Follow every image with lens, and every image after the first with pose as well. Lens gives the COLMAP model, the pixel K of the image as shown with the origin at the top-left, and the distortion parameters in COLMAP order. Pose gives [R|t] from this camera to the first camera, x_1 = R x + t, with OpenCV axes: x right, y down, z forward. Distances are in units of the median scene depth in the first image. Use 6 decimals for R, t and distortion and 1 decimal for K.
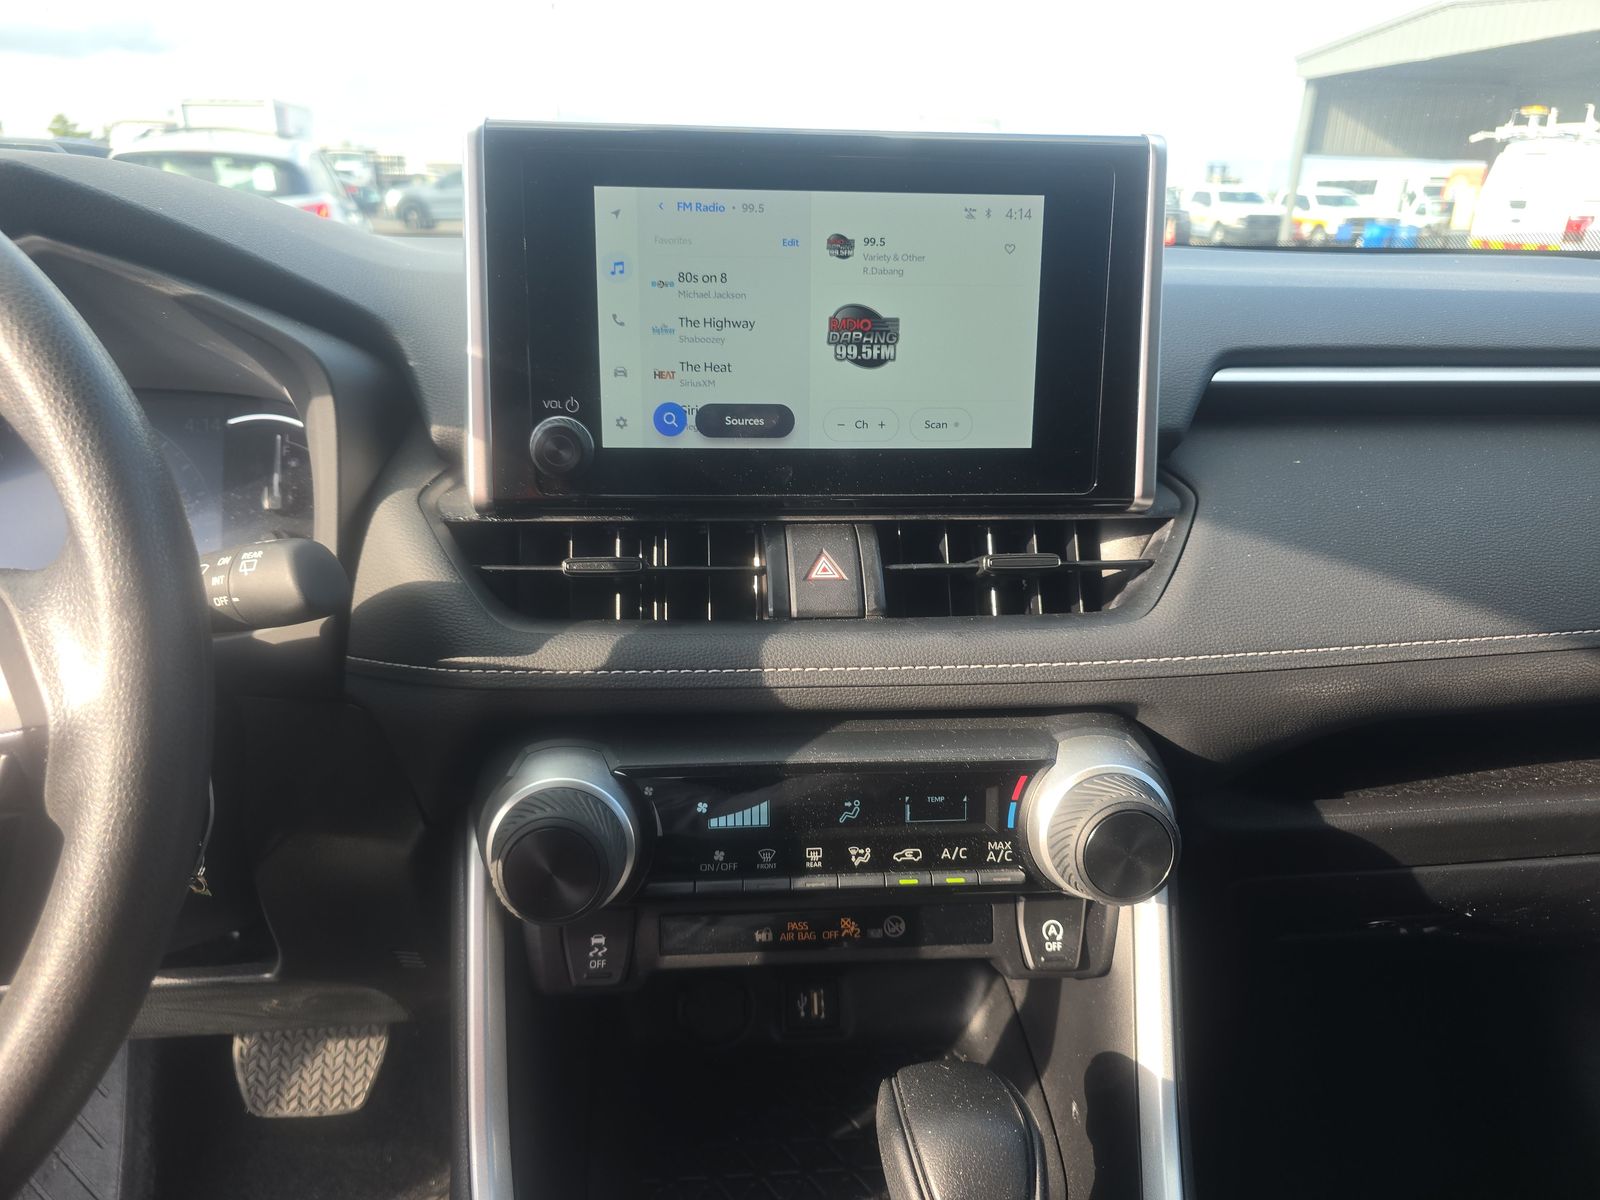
lens RADIAL K [[1079.8, 0, 786.9], [0, 1079.8, 606.9], [0, 0, 1]] dist [0.034285, -0.029643]
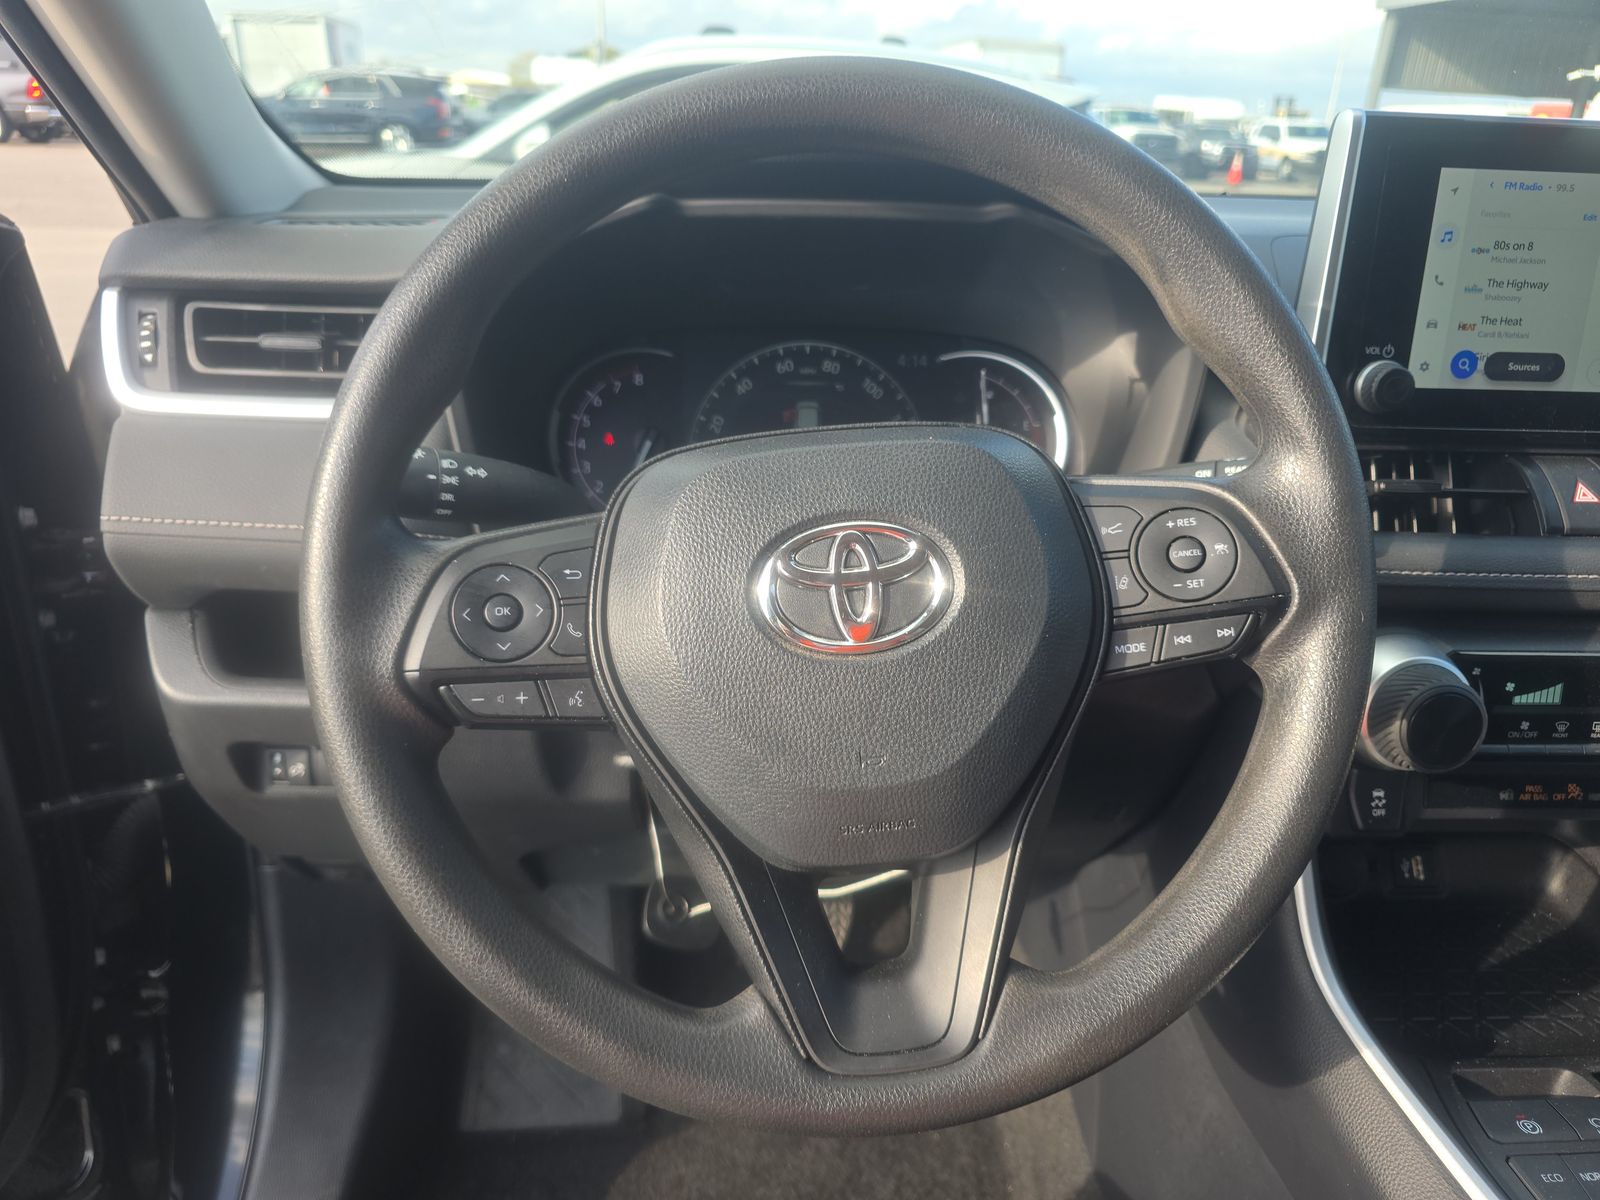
lens RADIAL K [[1079.8, 0, 753.9], [0, 1079.8, 599.4], [0, 0, 1]] dist [0.034285, -0.029643]
pose [[0.999246, 0.027405, -0.027518, -0.853016], [-0.025893, 0.998212, 0.053869, 0.040568], [0.028945, -0.053116, 0.998169, -0.237420]]
